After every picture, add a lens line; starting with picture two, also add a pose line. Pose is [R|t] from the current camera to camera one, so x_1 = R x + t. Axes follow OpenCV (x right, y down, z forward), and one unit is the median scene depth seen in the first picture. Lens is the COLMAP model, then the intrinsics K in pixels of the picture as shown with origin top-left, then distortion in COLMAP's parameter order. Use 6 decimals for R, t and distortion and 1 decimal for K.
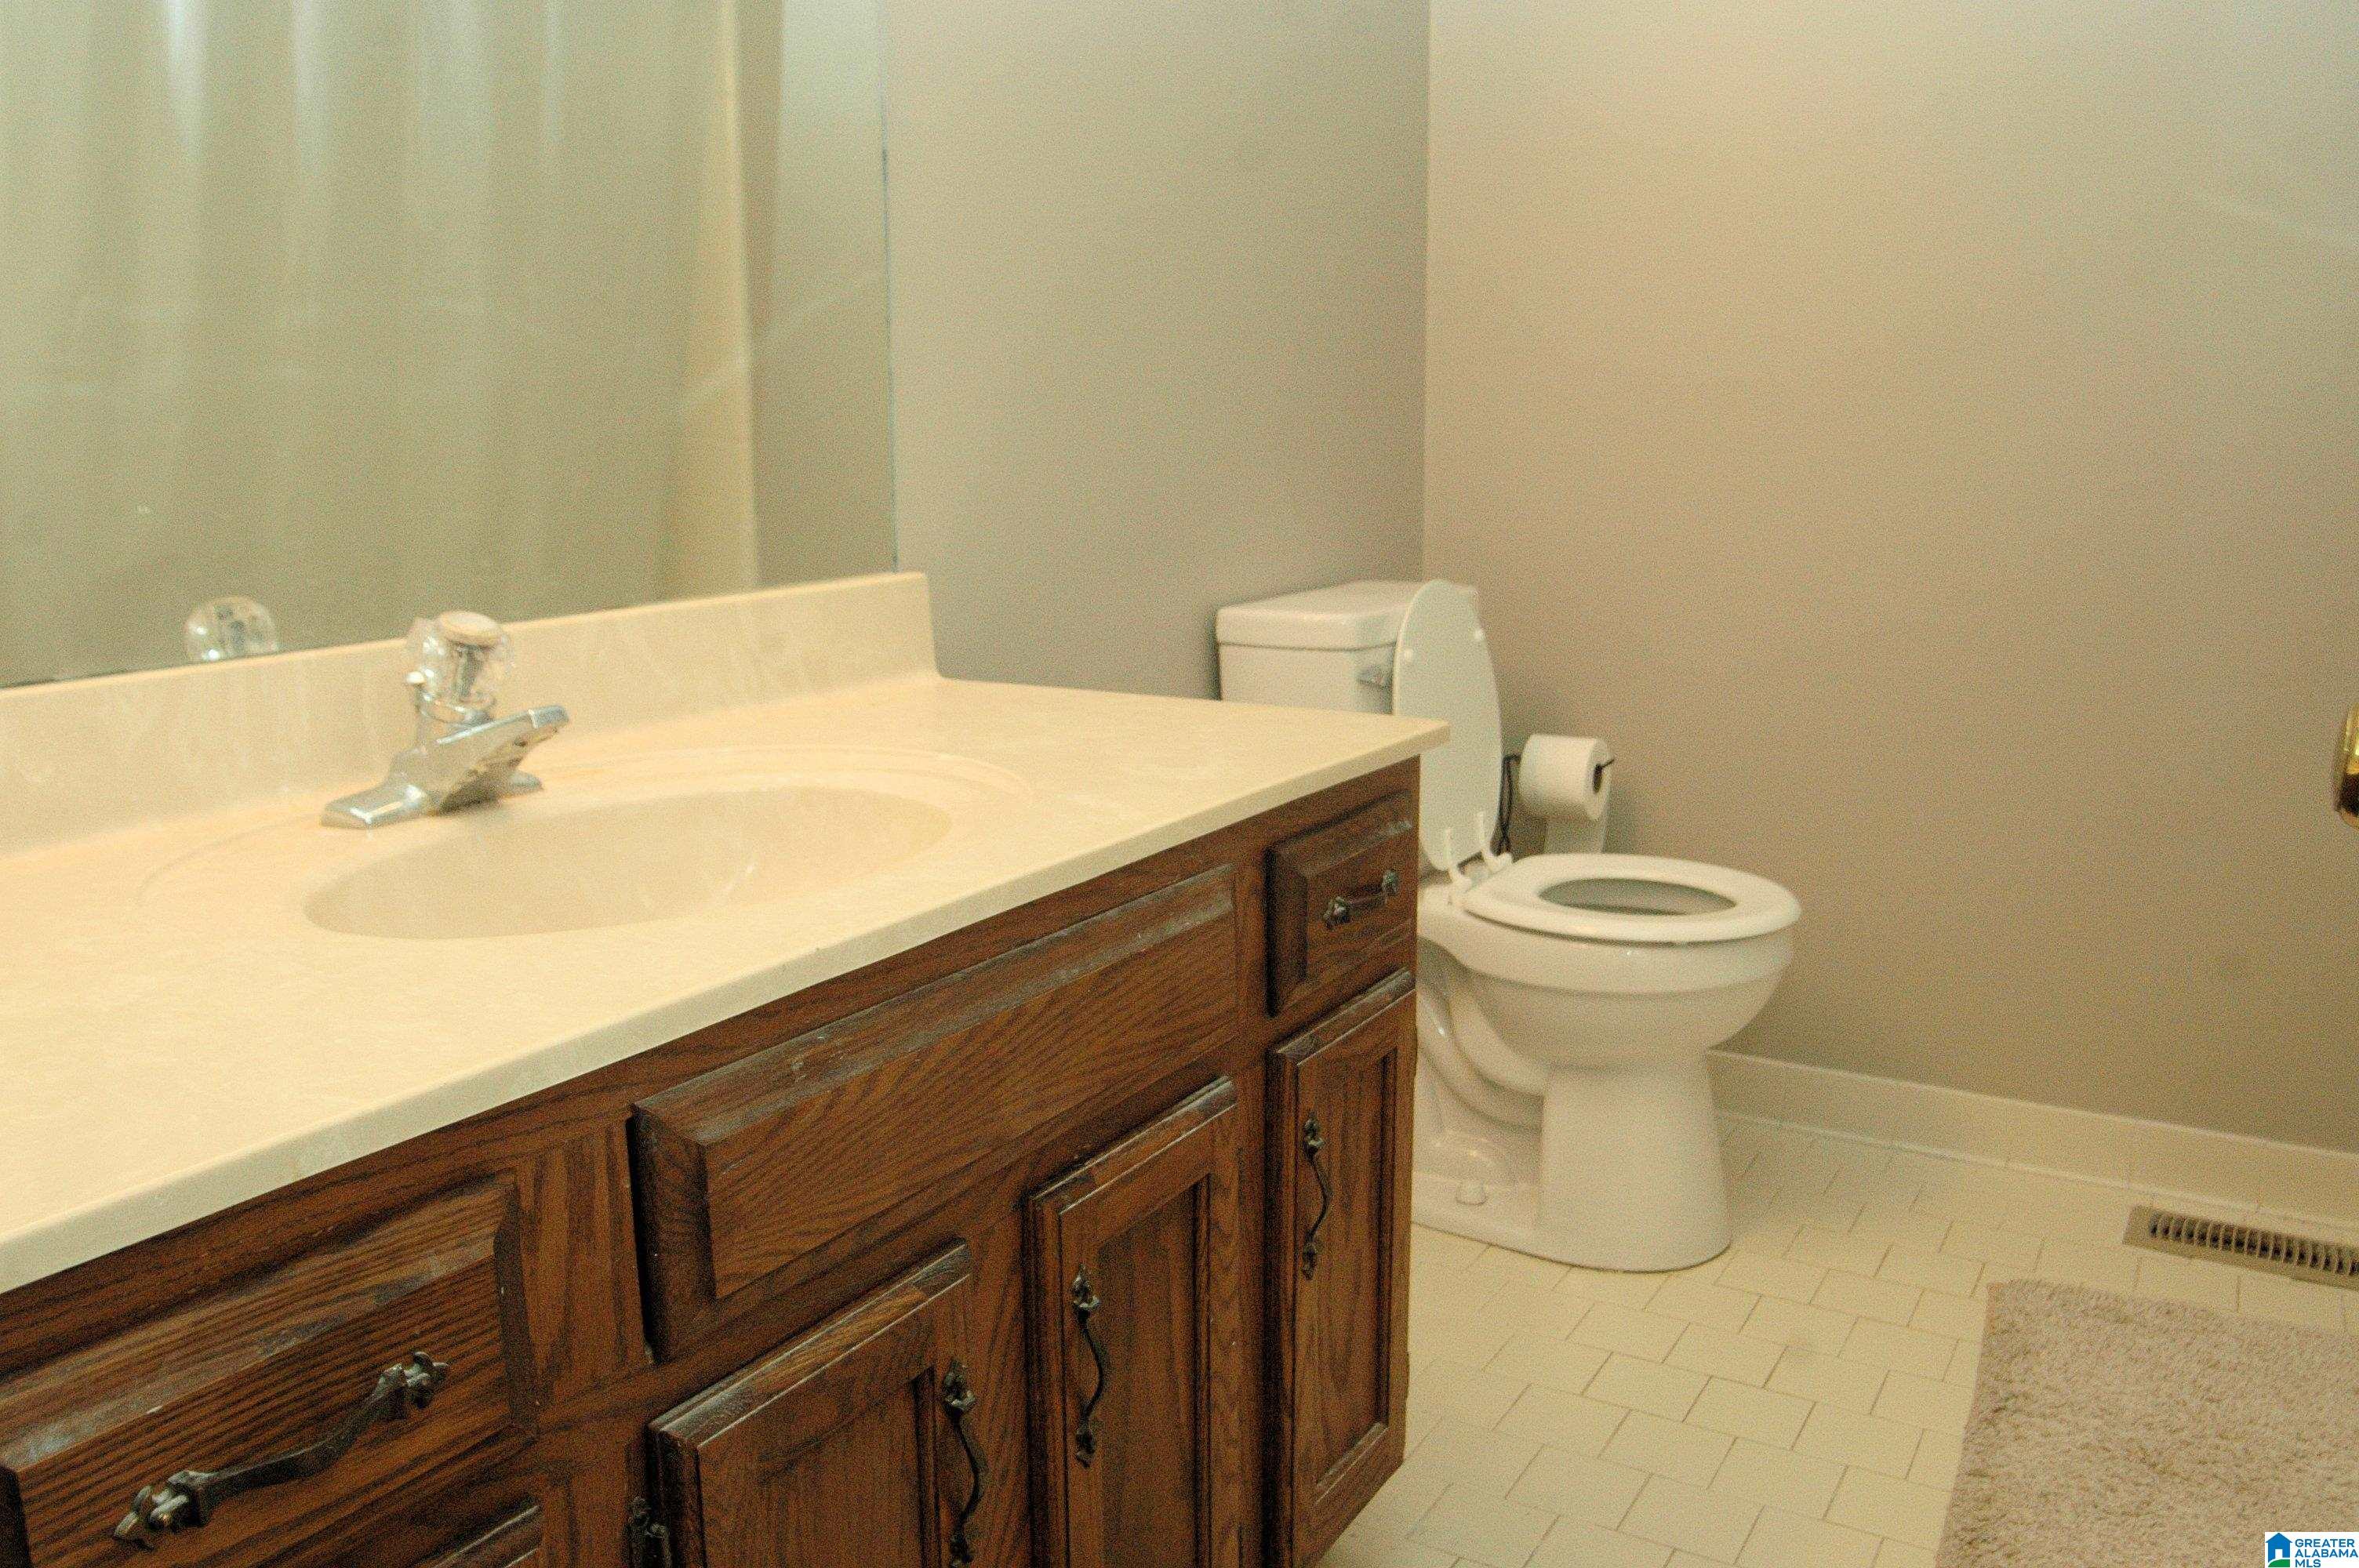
lens RADIAL K [[1847.7, 0, 1179.5], [0, 1847.7, 784.0], [0, 0, 1]] dist [-0.079003, 0.029290]
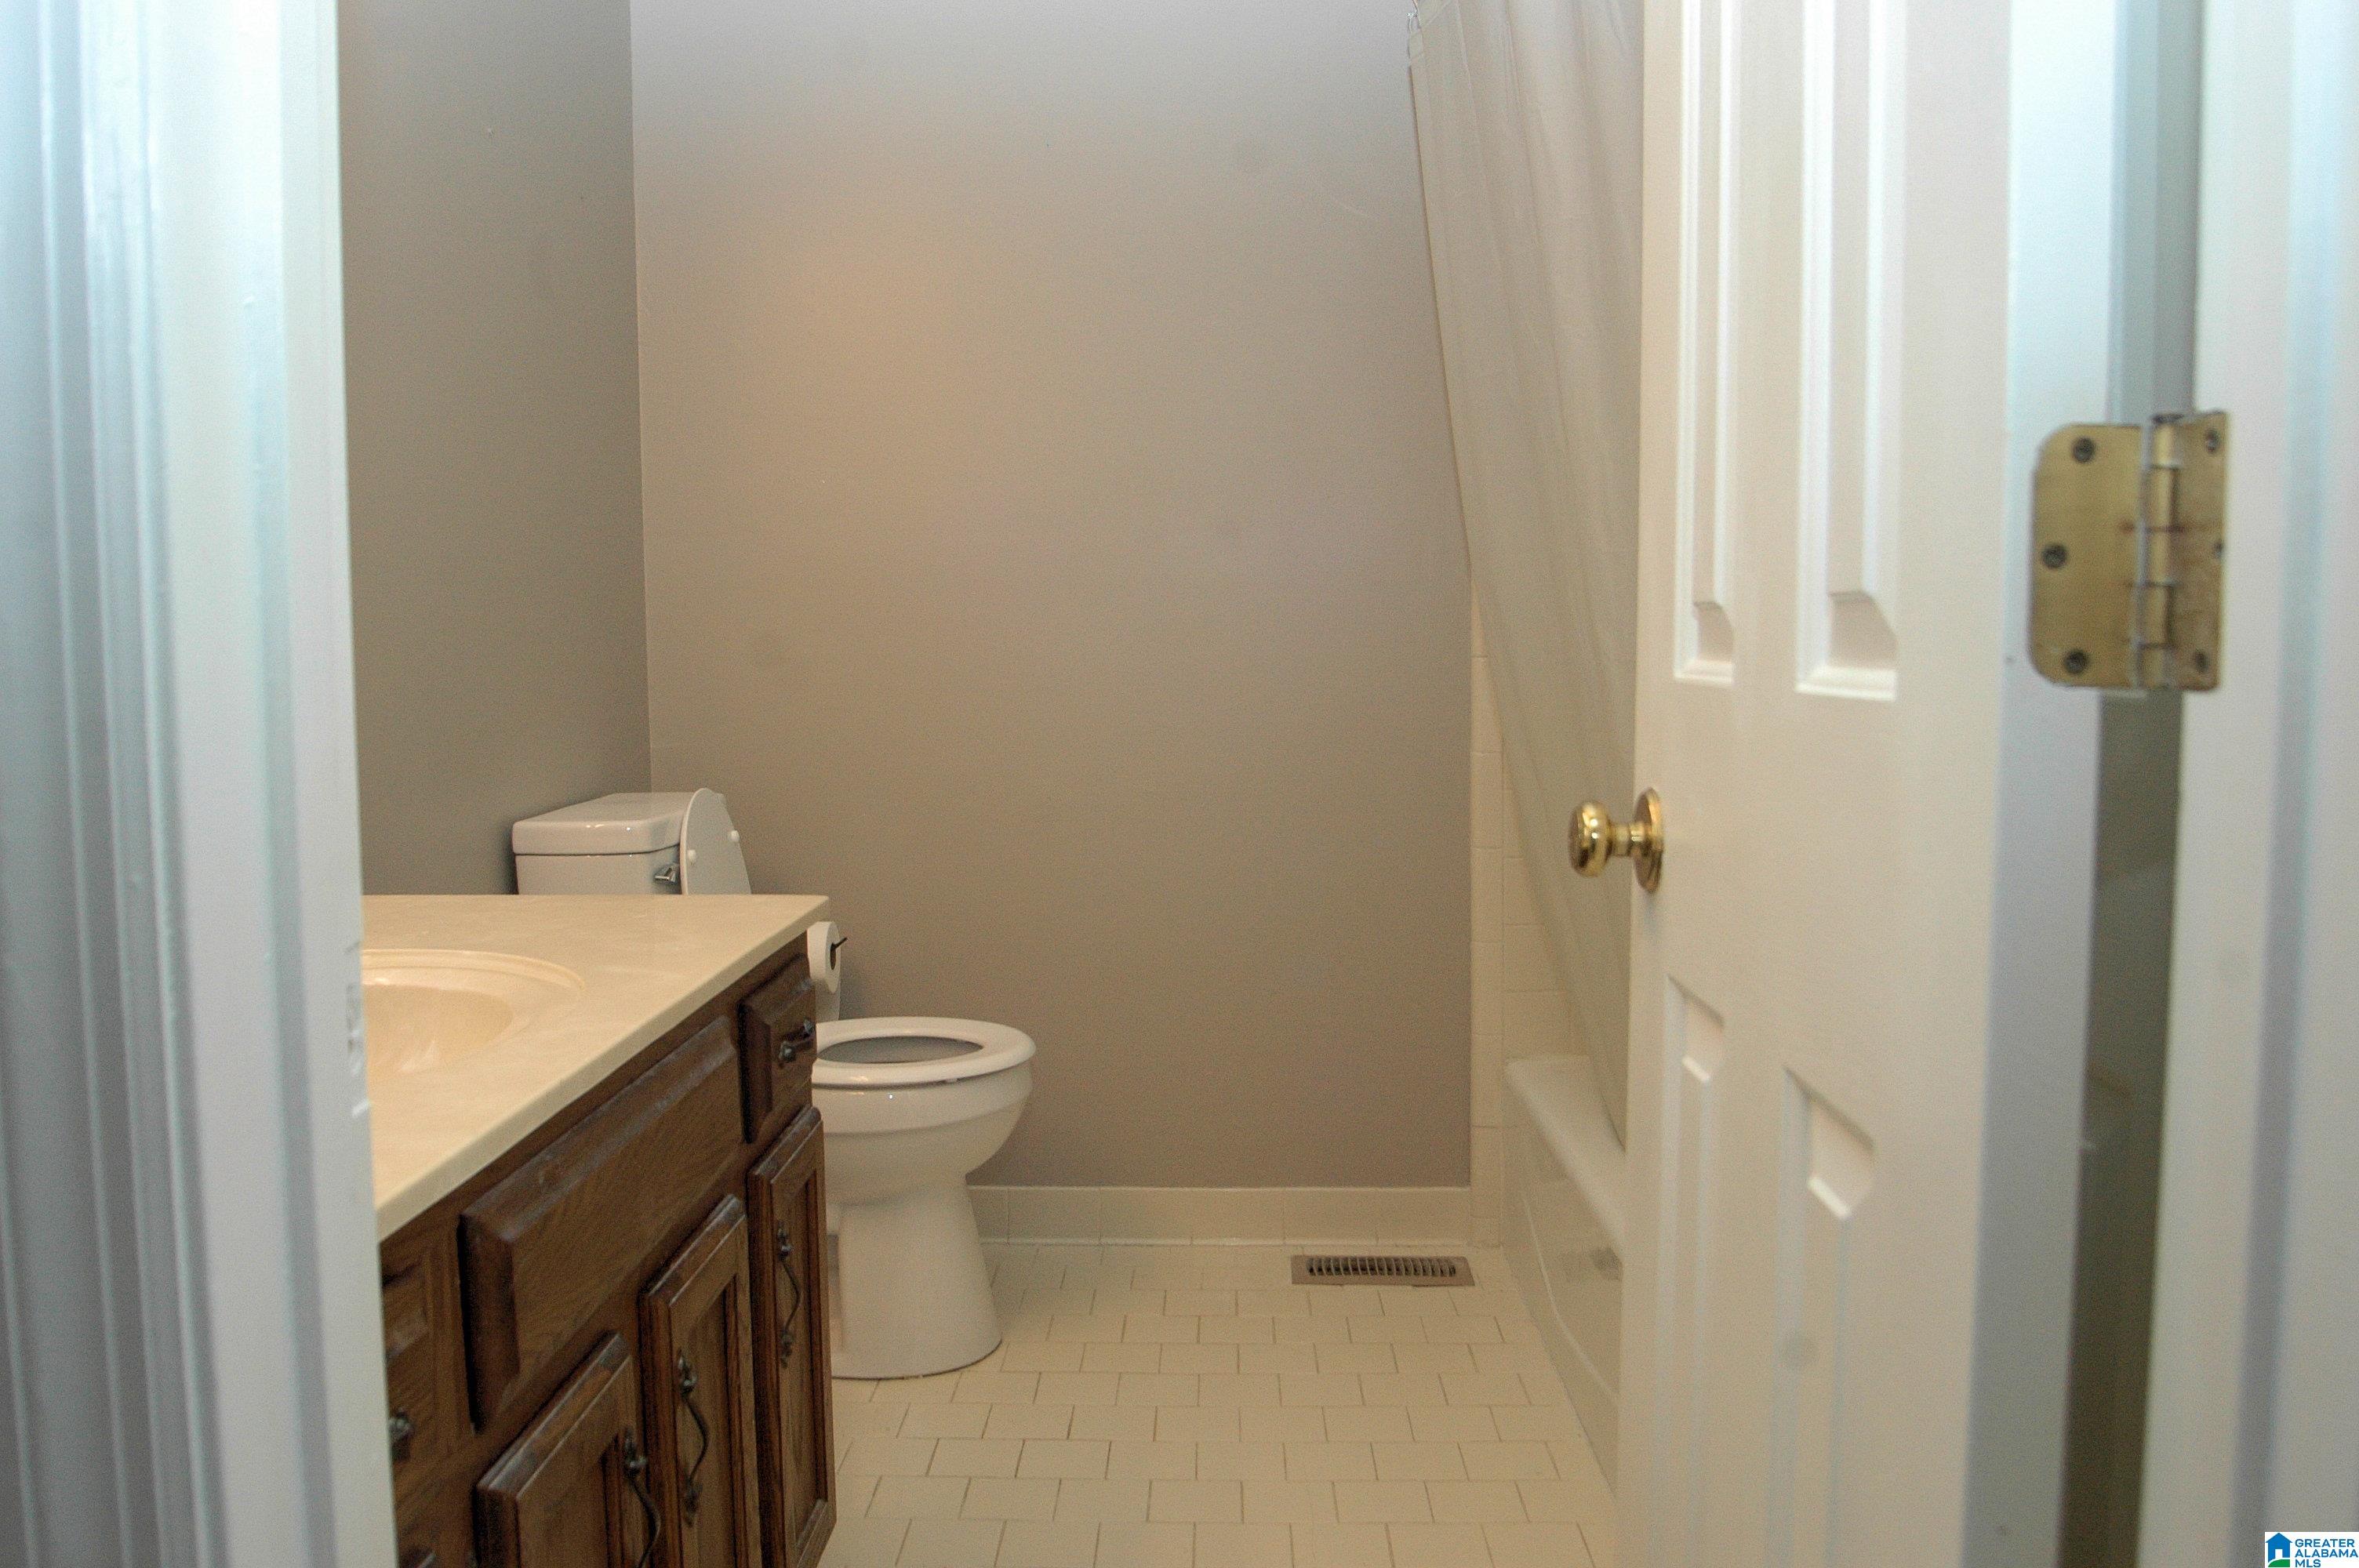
lens RADIAL K [[1847.7, 0, 1179.5], [0, 1847.7, 784.0], [0, 0, 1]] dist [-0.079003, 0.029290]
pose [[0.868612, -0.041129, 0.493784, -0.277831], [0.097742, 0.991190, -0.089378, 0.027051], [-0.485758, 0.125898, 0.864979, -0.191369]]
